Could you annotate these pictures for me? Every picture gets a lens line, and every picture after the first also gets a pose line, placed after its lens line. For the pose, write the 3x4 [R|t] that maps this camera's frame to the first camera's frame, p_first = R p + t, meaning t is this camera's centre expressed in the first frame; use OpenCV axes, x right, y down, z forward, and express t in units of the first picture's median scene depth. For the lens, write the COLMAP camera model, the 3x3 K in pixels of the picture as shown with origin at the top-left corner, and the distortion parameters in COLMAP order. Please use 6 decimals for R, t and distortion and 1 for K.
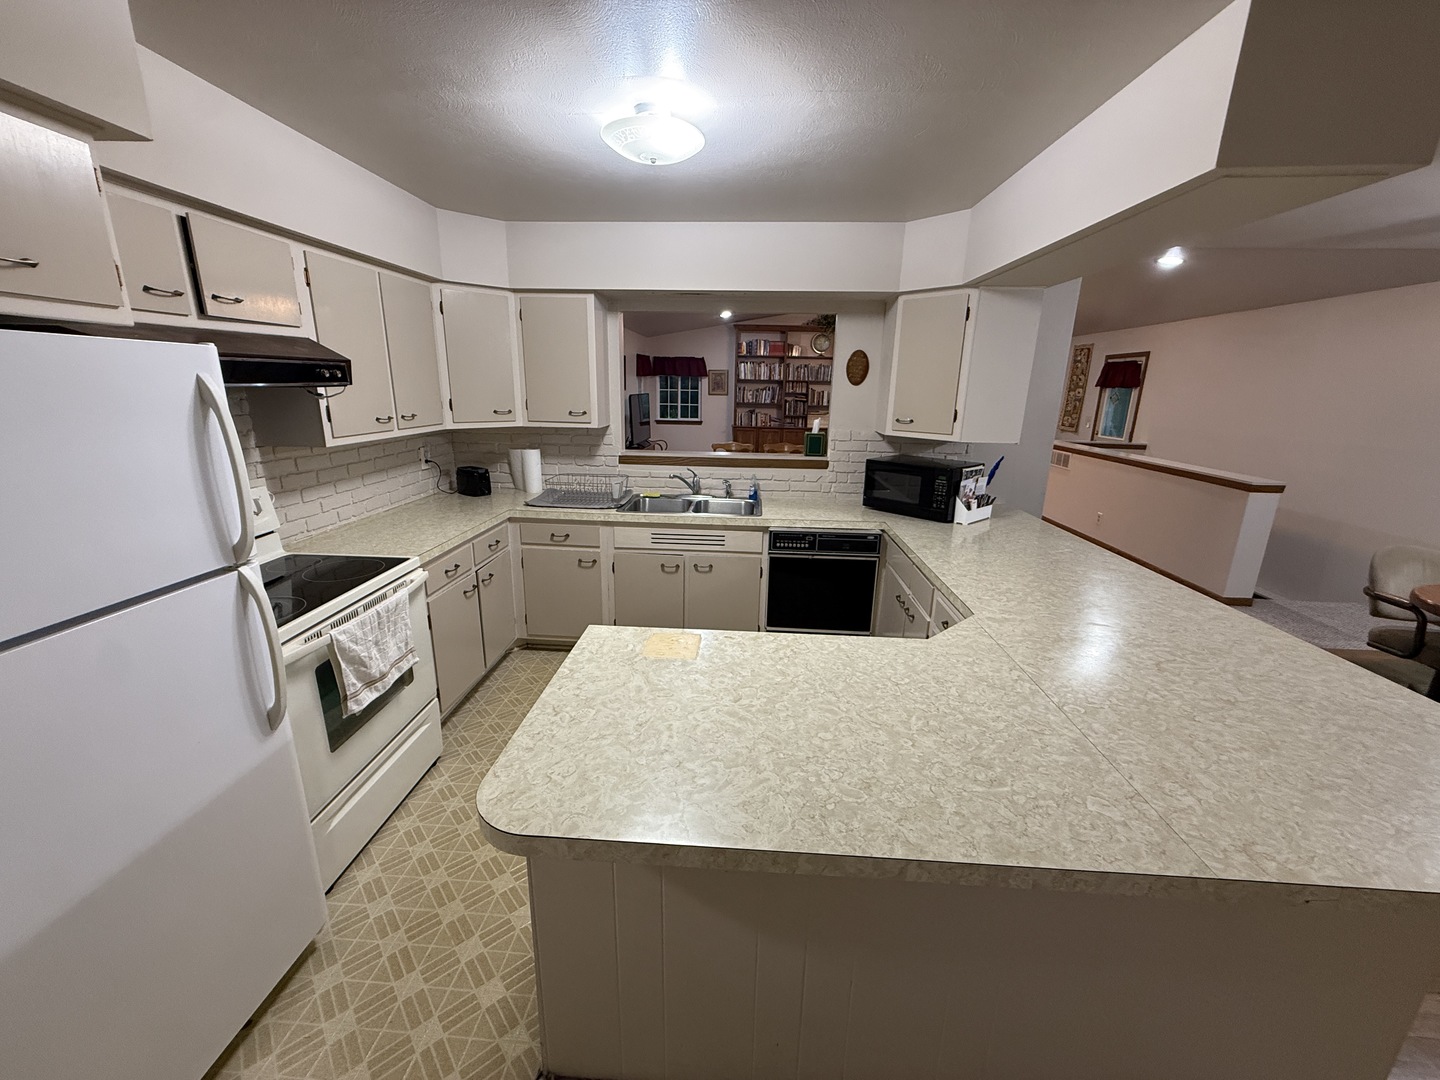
lens RADIAL K [[573.9, 0, 716.4], [0, 573.9, 539.1], [0, 0, 1]] dist [-0.002111, 0.001005]
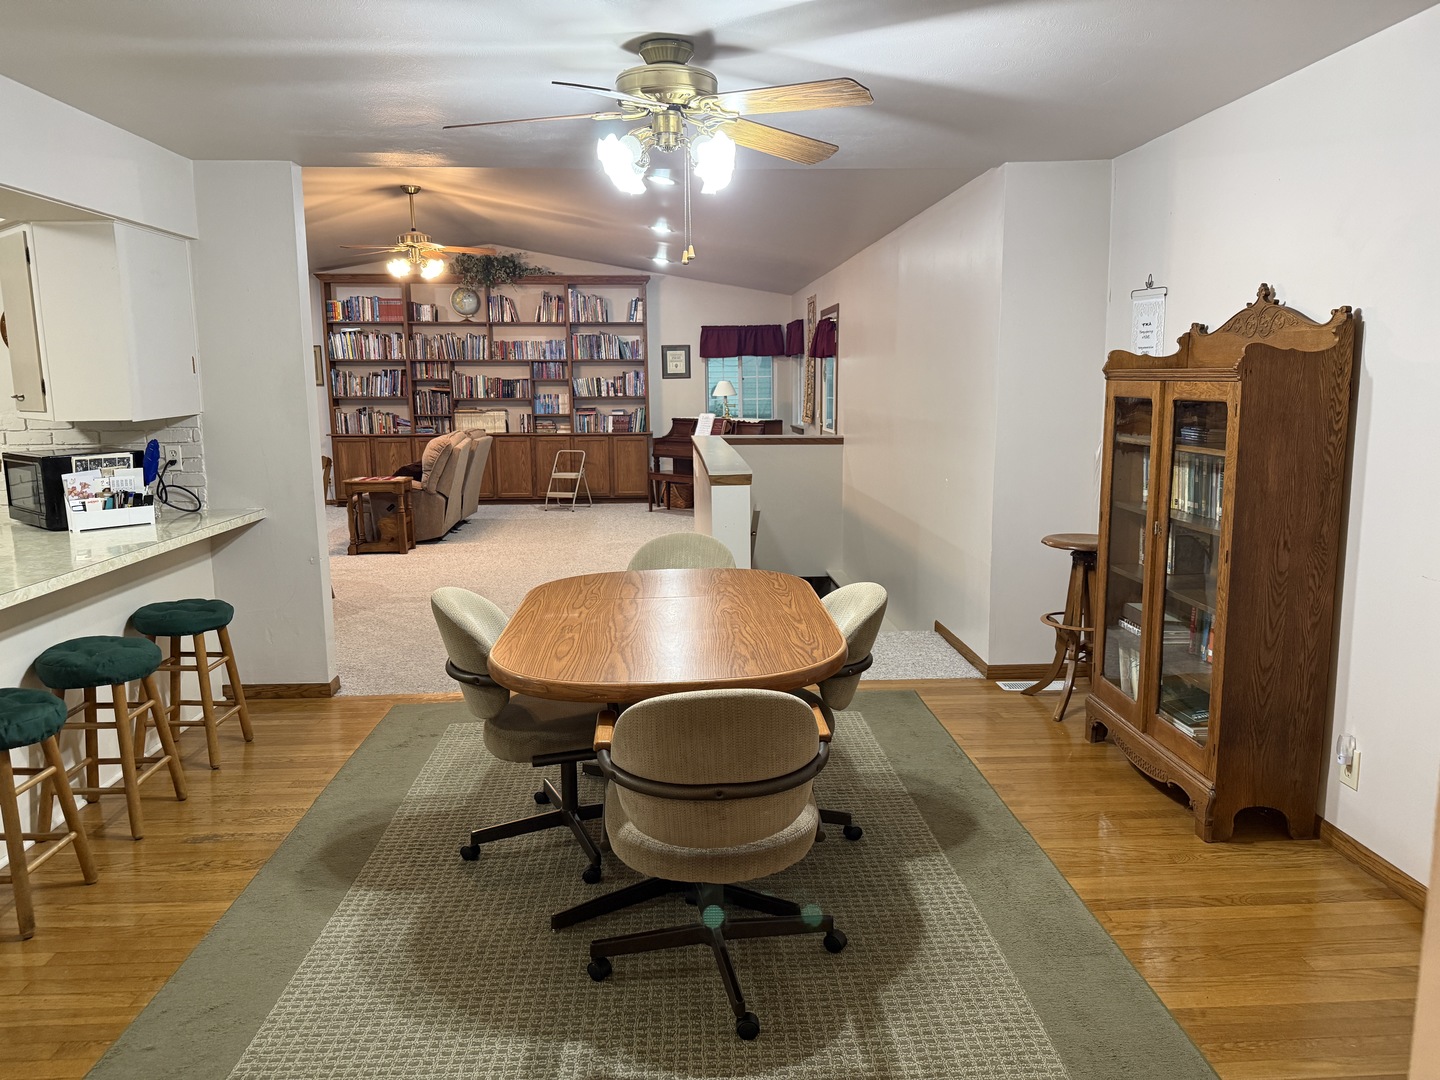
lens RADIAL K [[1008.9, 0, 732.2], [0, 1008.9, 546.2], [0, 0, 1]] dist [0.079226, -0.091017]
pose [[0.990669, -0.047533, 0.127735, 0.908369], [0.059658, 0.993892, -0.092844, 0.141694], [-0.122542, 0.099598, 0.987453, -0.345922]]
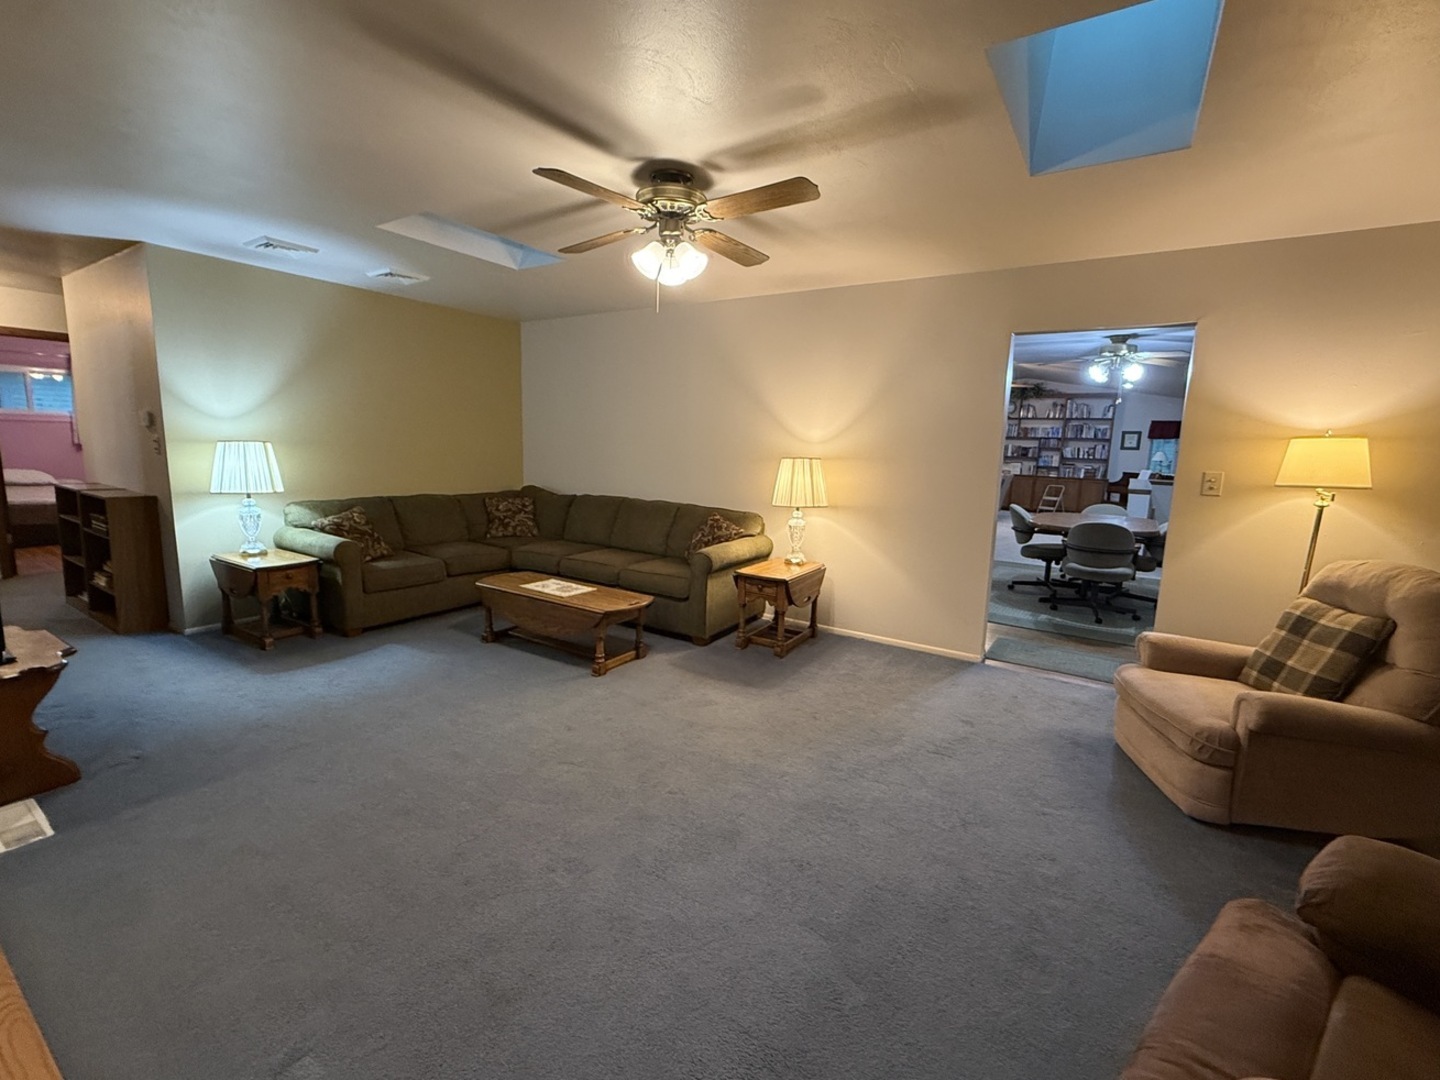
lens RADIAL K [[631.9, 0, 713.0], [0, 631.9, 539.6], [0, 0, 1]] dist [0.001168, 0.000537]
pose [[0.869559, 0.086754, -0.486149, 0.906384], [-0.145367, 0.985797, -0.084096, 0.440225], [0.471949, 0.143797, 0.869820, -1.330594]]
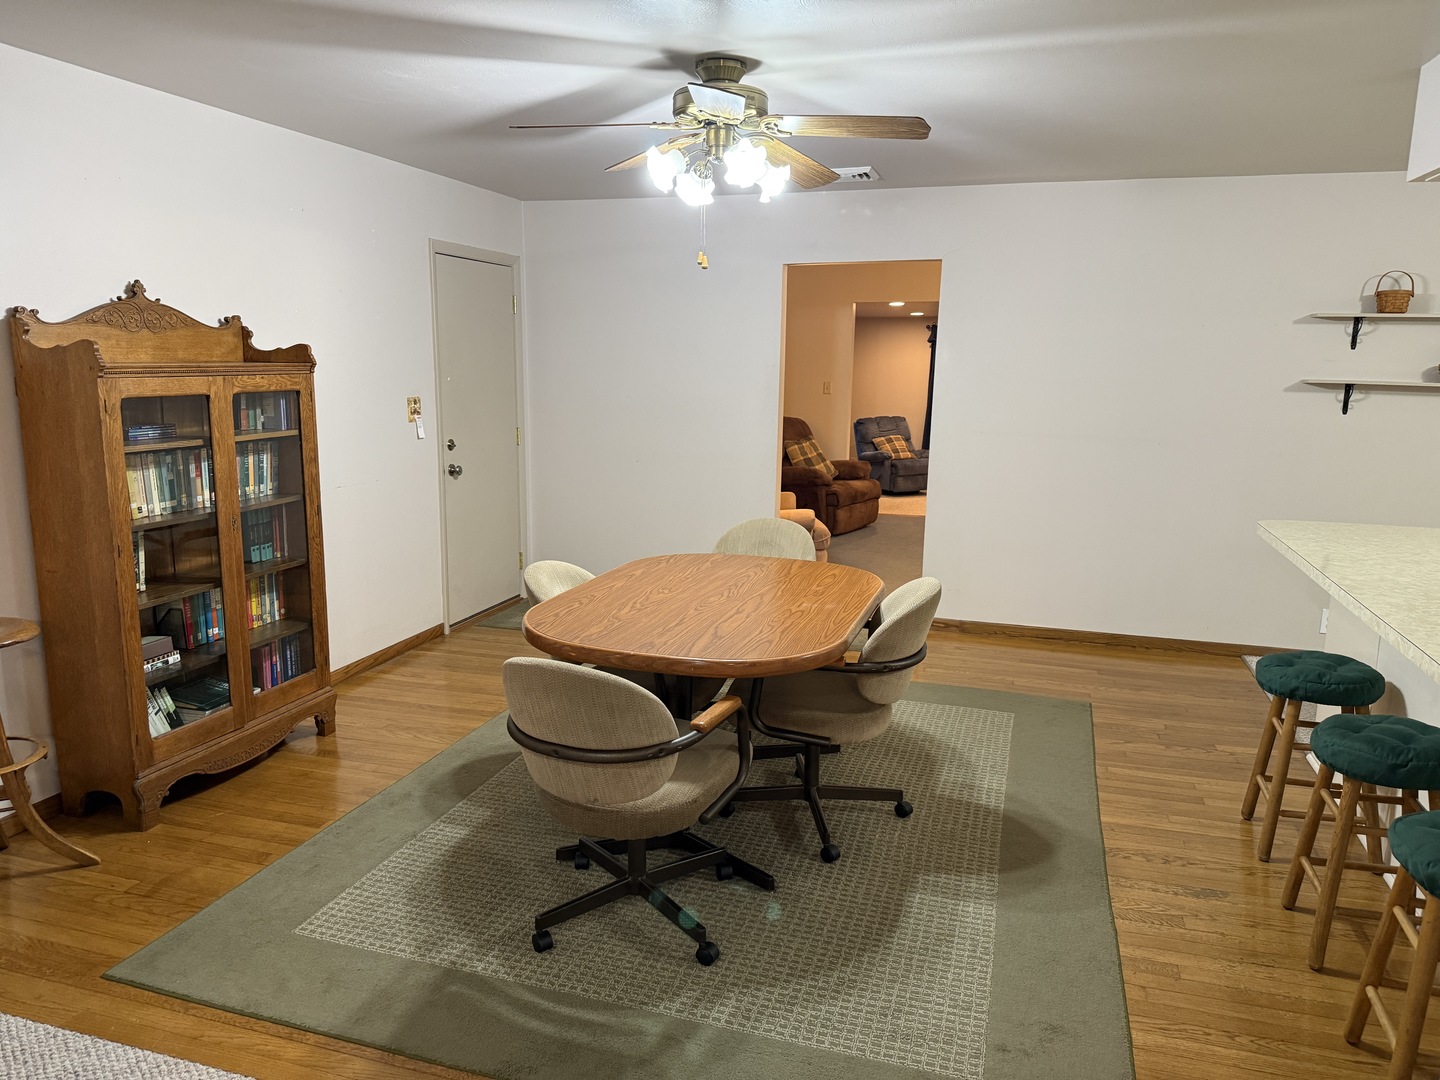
lens RADIAL K [[1008.9, 0, 721.2], [0, 1008.9, 540.4], [0, 0, 1]] dist [0.079226, -0.091017]
pose [[-0.973606, -0.066244, 0.218409, 0.751976], [0.034742, 0.902785, 0.428686, -0.358991], [-0.225575, 0.424959, -0.876656, 1.428850]]
